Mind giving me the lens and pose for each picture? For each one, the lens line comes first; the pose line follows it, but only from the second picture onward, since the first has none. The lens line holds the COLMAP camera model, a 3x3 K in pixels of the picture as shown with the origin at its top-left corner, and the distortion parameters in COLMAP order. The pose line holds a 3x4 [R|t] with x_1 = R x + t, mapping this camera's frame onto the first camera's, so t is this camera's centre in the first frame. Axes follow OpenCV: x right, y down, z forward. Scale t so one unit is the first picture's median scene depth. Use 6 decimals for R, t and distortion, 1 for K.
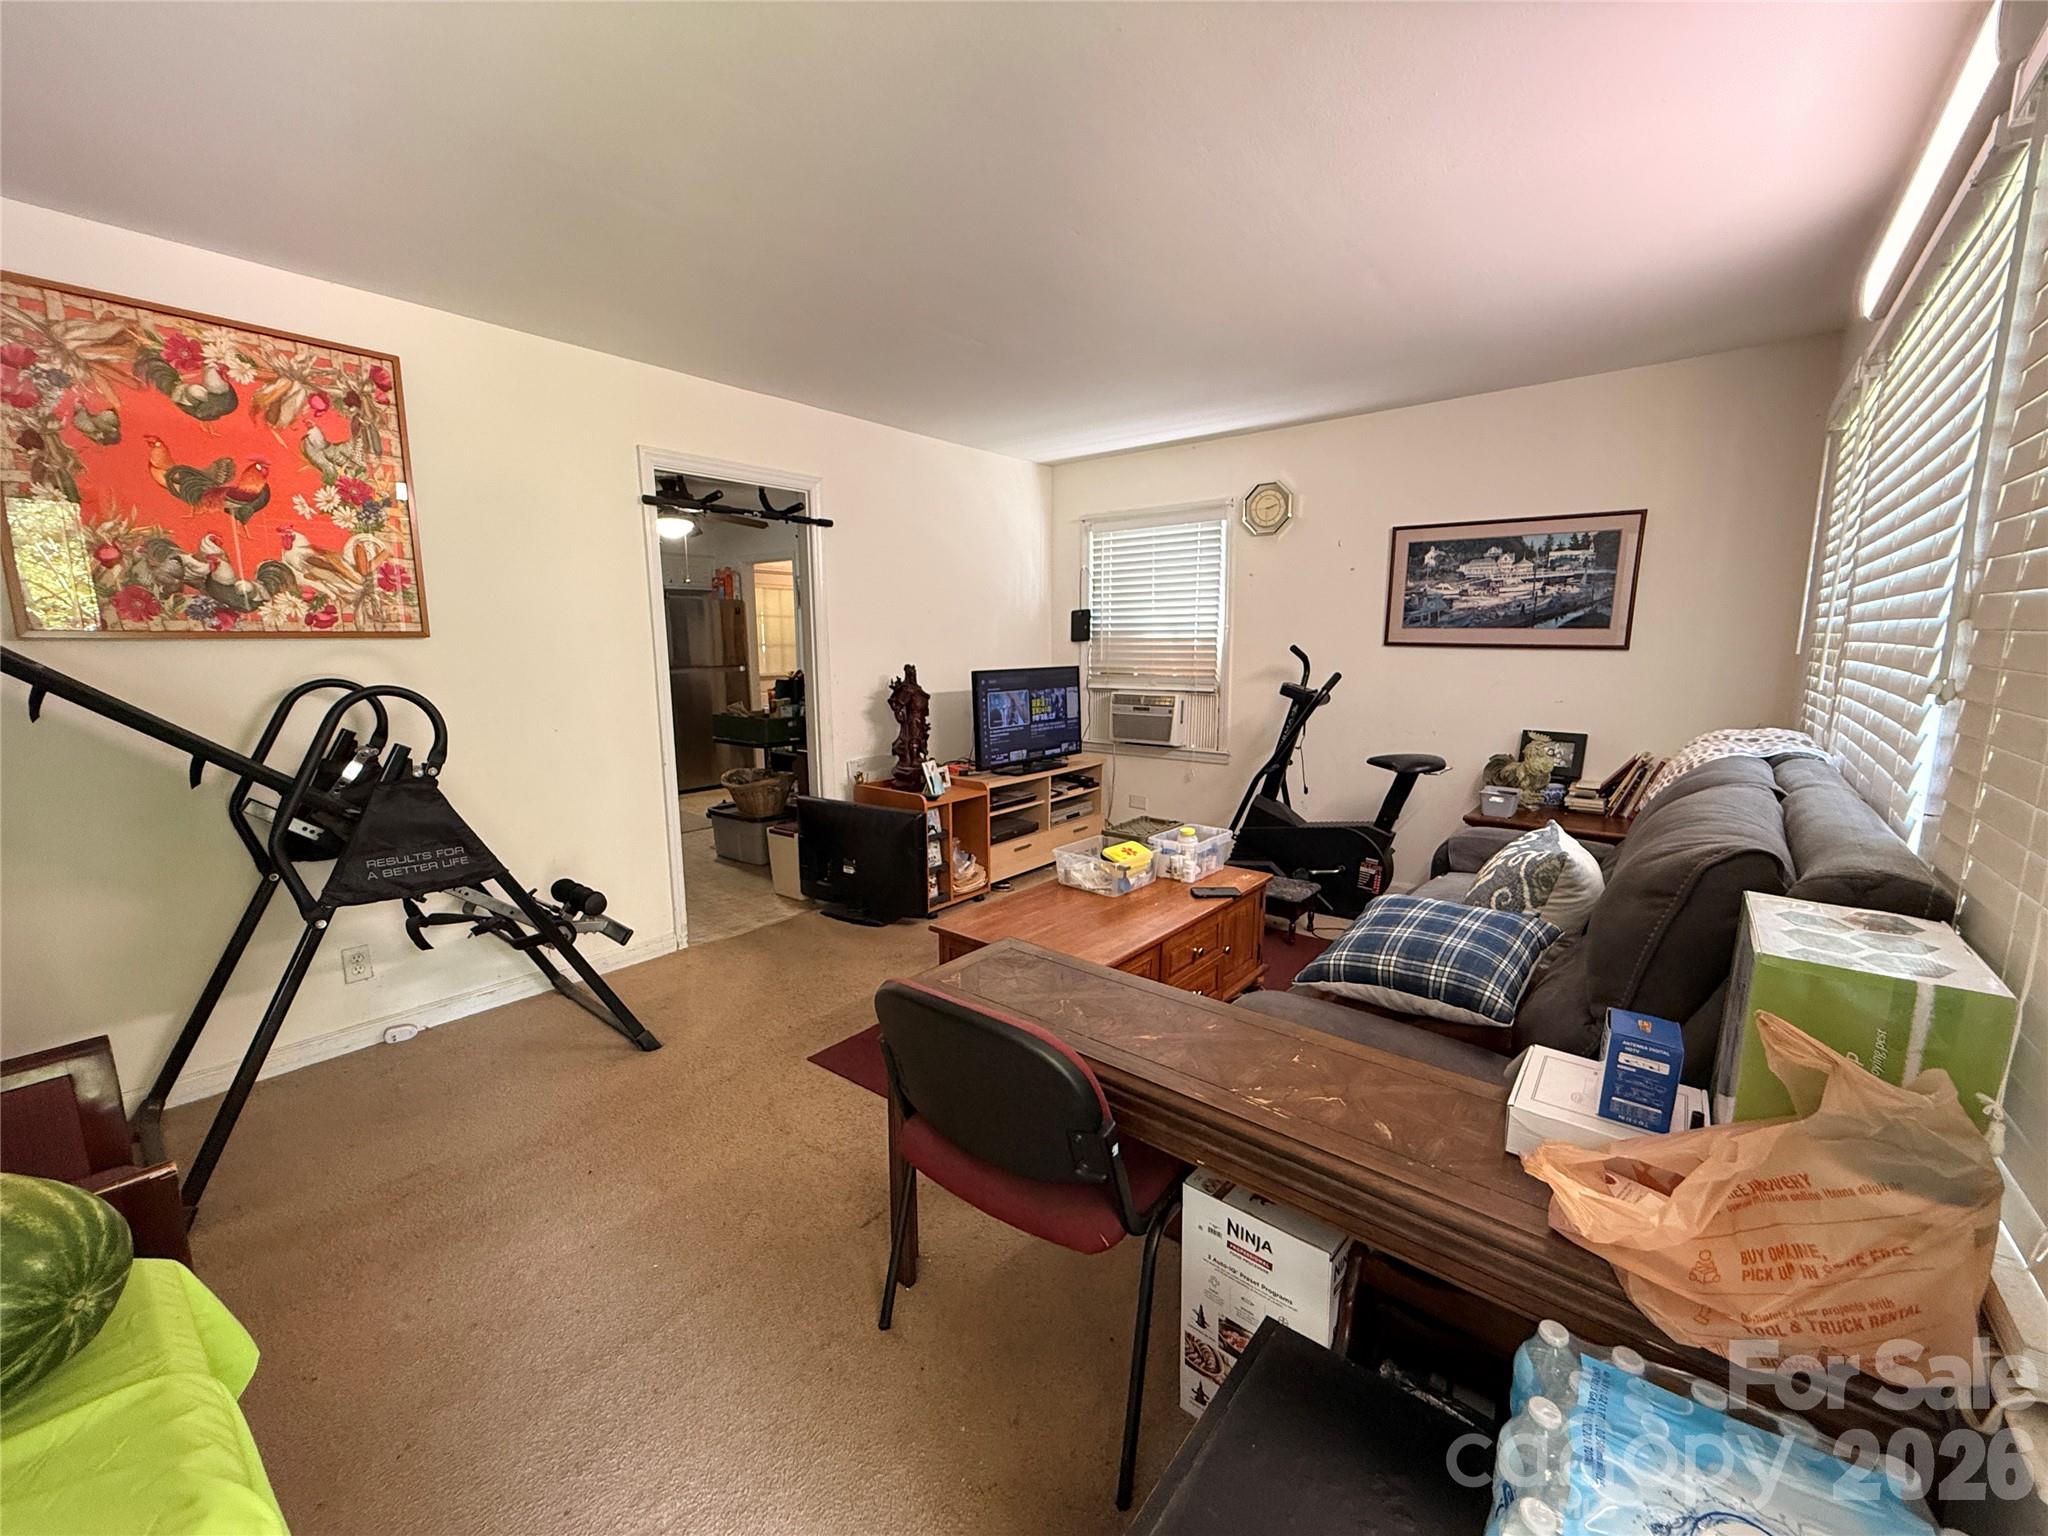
lens RADIAL K [[820.4, 0, 1011.3], [0, 820.4, 772.2], [0, 0, 1]] dist [-0.000326, 0.001176]
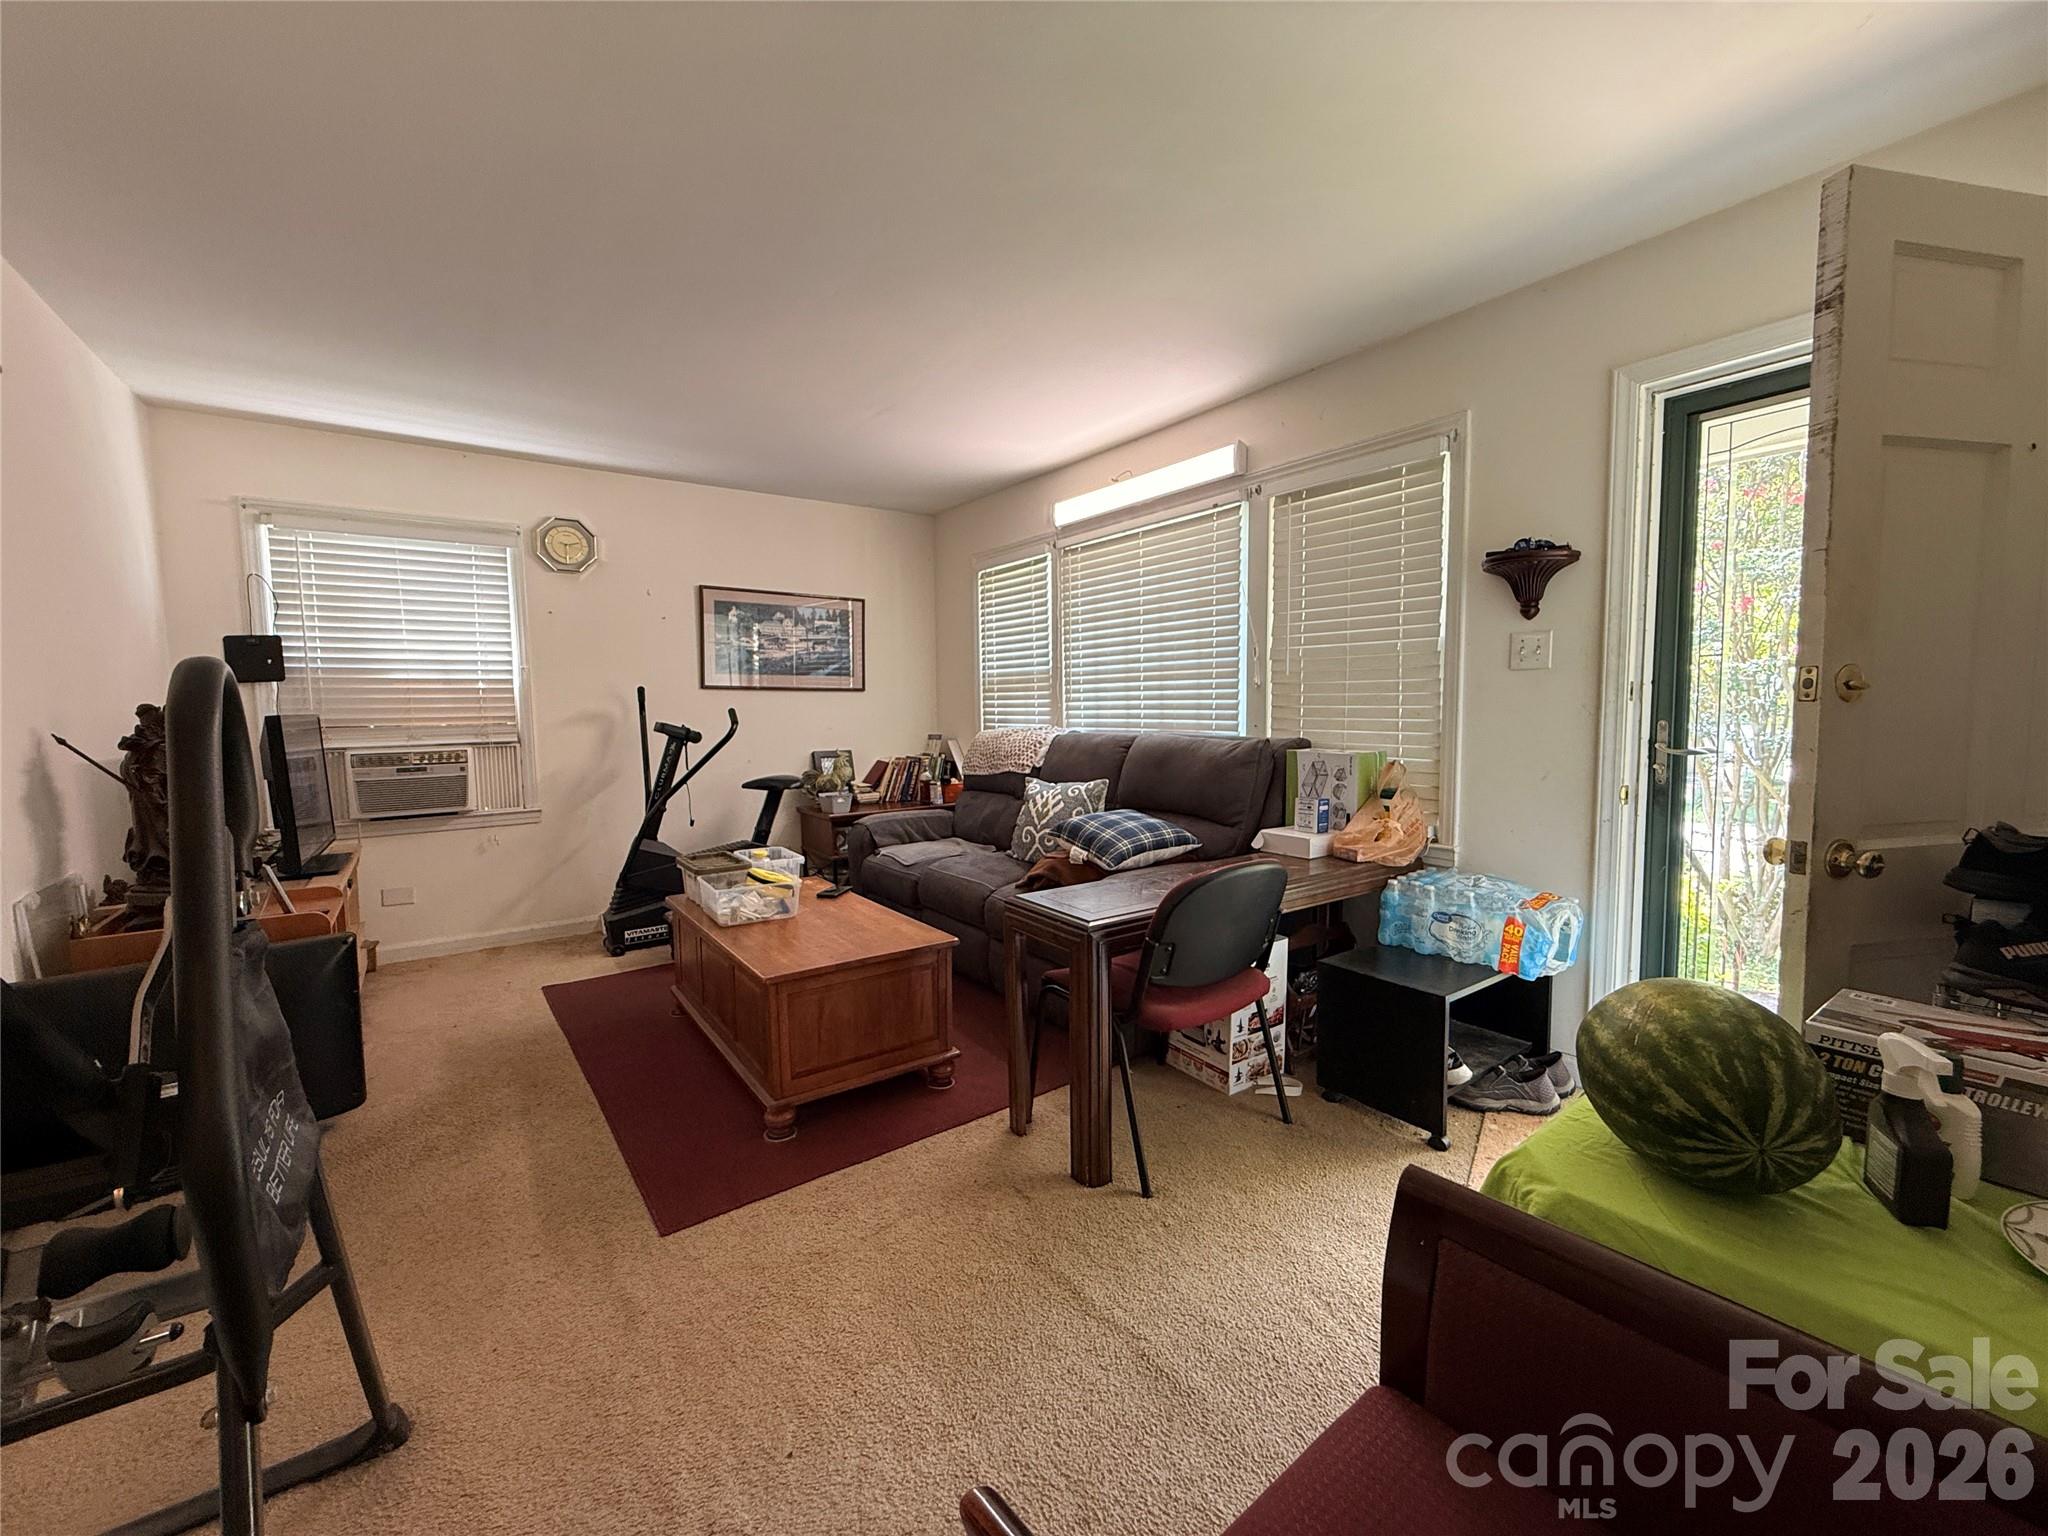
lens RADIAL K [[820.4, 0, 1026.2], [0, 820.4, 771.6], [0, 0, 1]] dist [-0.000326, 0.001176]
pose [[0.247065, -0.076333, 0.965988, -0.555980], [0.167384, 0.985269, 0.035046, -0.007396], [-0.954433, 0.153032, 0.256202, 0.320846]]
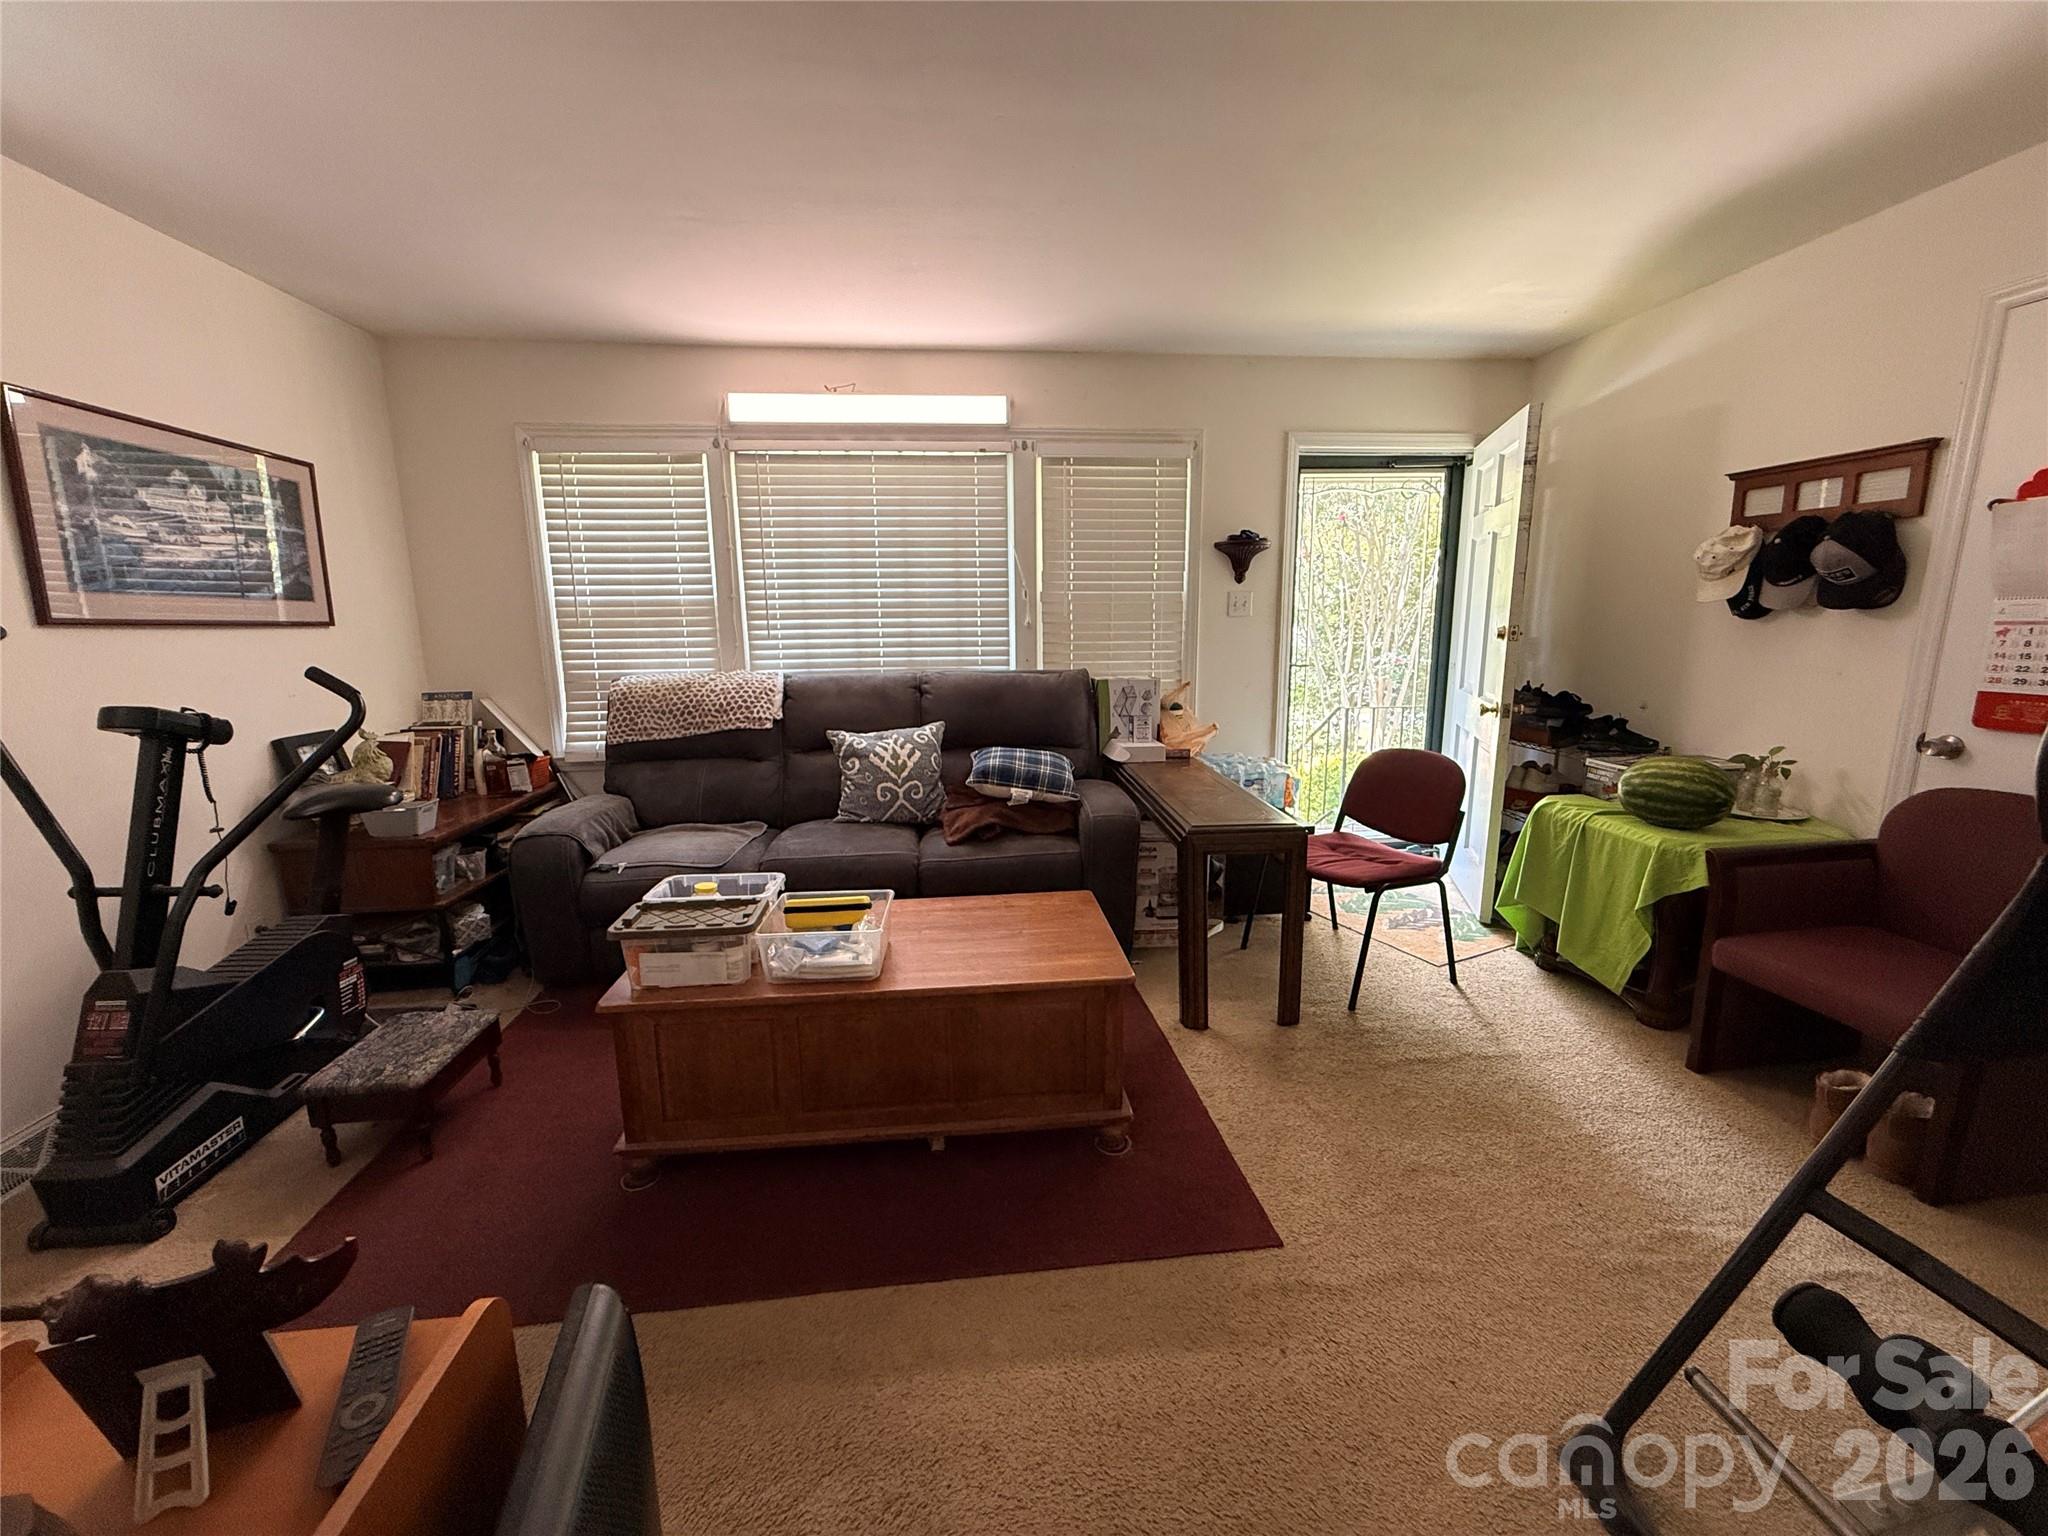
lens RADIAL K [[820.4, 0, 1019.7], [0, 820.4, 765.9], [0, 0, 1]] dist [-0.000326, 0.001176]
pose [[-0.714970, -0.114792, 0.689667, -0.342057], [0.127508, 0.948477, 0.290056, -0.149288], [-0.687430, 0.295319, -0.663496, 0.995648]]
